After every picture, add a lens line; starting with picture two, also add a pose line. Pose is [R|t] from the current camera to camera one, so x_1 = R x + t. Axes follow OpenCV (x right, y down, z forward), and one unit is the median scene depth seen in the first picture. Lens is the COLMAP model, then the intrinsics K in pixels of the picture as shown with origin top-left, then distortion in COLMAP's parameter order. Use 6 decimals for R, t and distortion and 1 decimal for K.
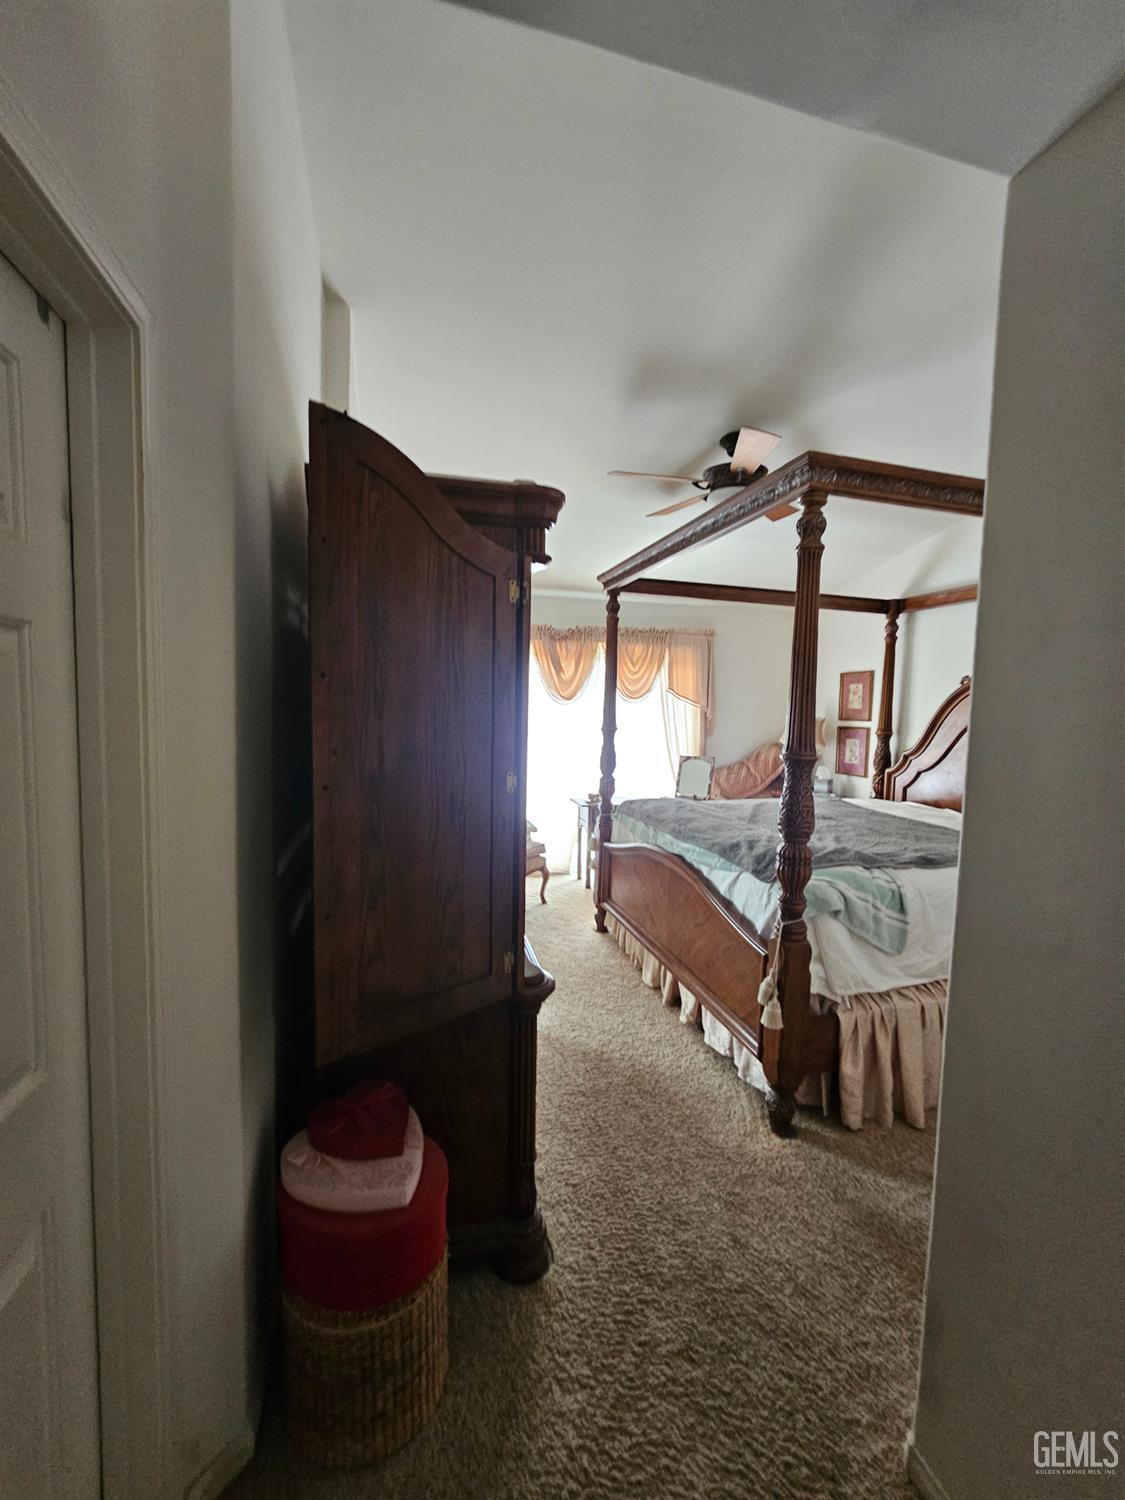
lens RADIAL K [[612.2, 0, 563.1], [0, 612.2, 748.3], [0, 0, 1]] dist [-0.001821, -0.000283]
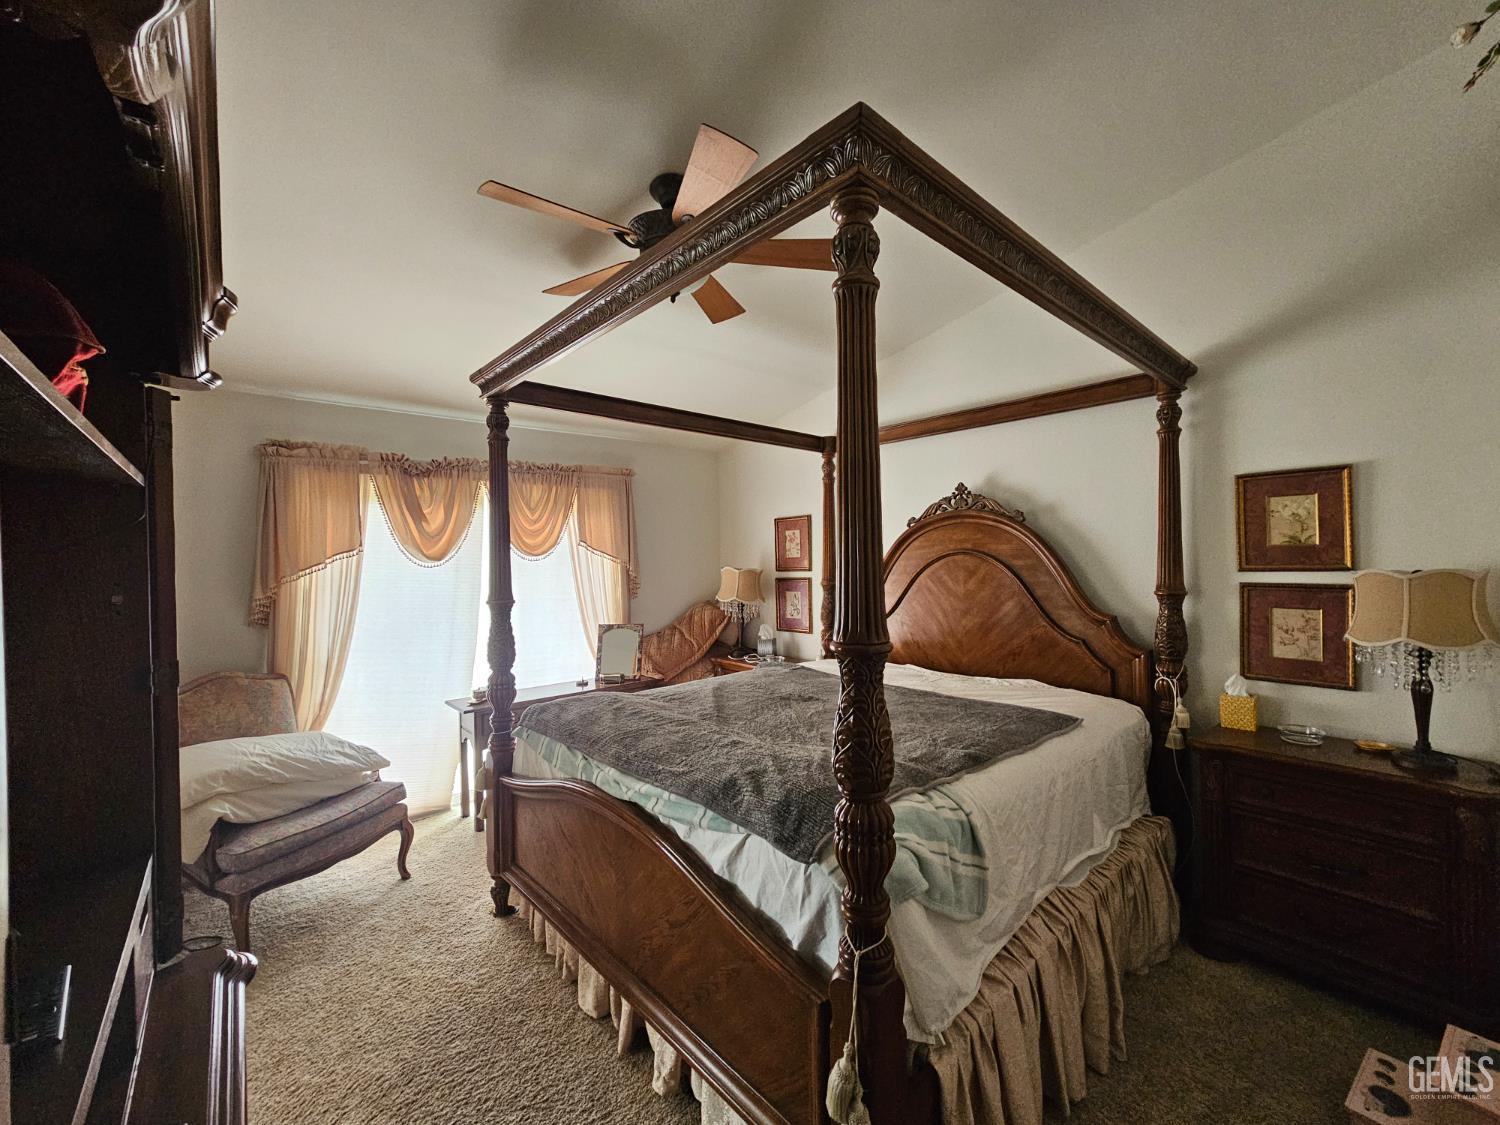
lens RADIAL K [[612.2, 0, 746.1], [0, 612.2, 560.9], [0, 0, 1]] dist [-0.001821, -0.000283]
pose [[0.896528, -0.039925, 0.441184, 0.022780], [0.070325, 0.996128, -0.052762, -0.022323], [-0.437369, 0.078329, 0.895864, 0.288469]]
